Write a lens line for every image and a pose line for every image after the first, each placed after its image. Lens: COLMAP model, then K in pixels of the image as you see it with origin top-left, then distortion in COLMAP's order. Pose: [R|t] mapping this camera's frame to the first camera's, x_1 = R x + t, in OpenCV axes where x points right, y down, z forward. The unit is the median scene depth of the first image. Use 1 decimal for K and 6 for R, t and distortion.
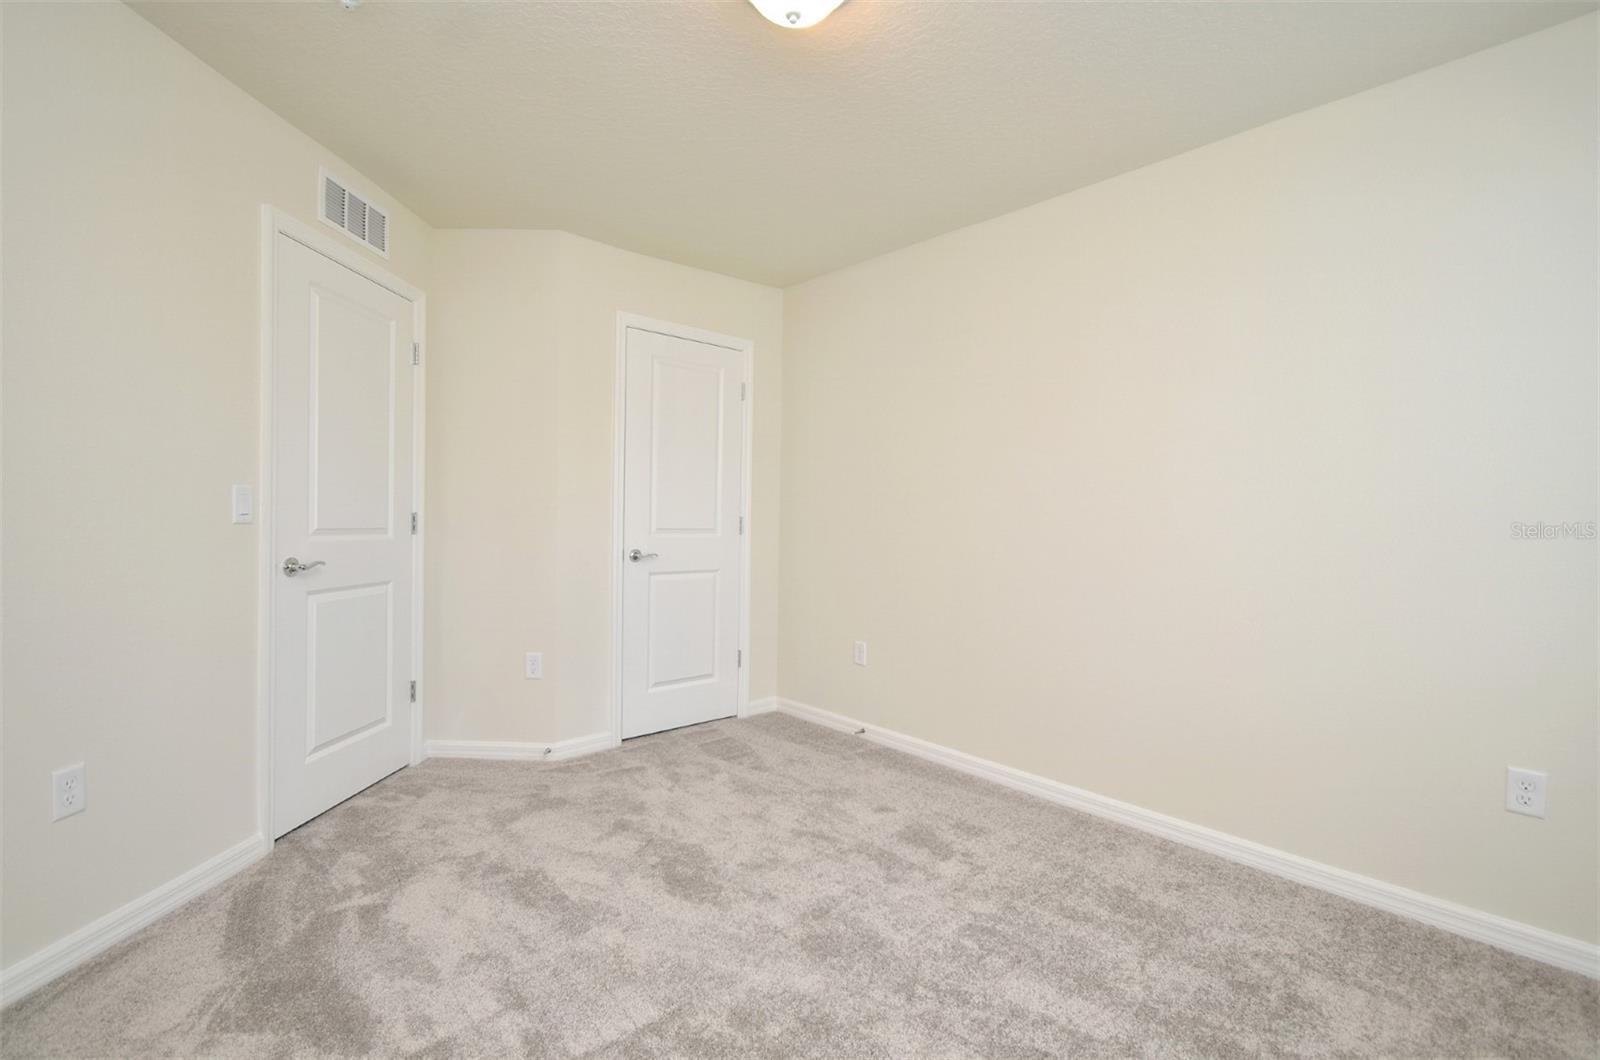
lens RADIAL K [[717.6, 0, 800.0], [0, 717.6, 530.0], [0, 0, 1]] dist [0.028188, 0.000017]
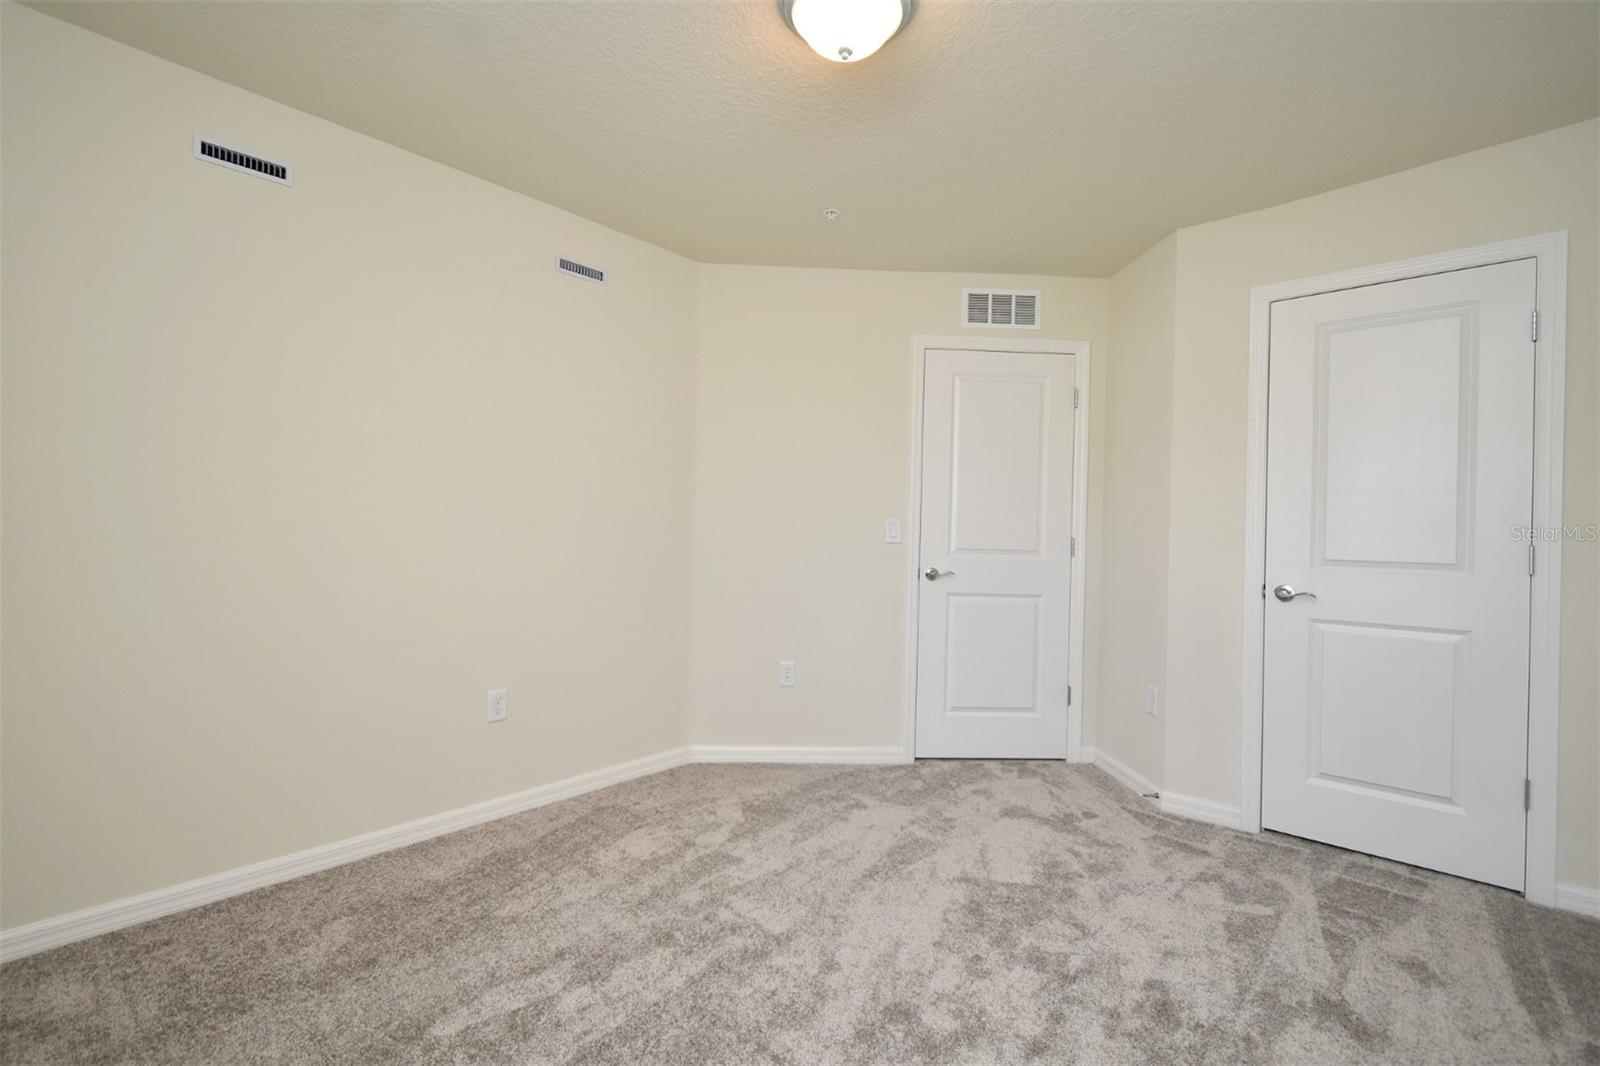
lens RADIAL K [[723.6, 0, 790.9], [0, 723.6, 526.8], [0, 0, 1]] dist [0.006529, 0.000131]
pose [[0.098091, -0.017349, -0.995026, 0.574753], [-0.029672, 0.999353, -0.020349, -0.004727], [0.994735, 0.031520, 0.097513, 0.470791]]
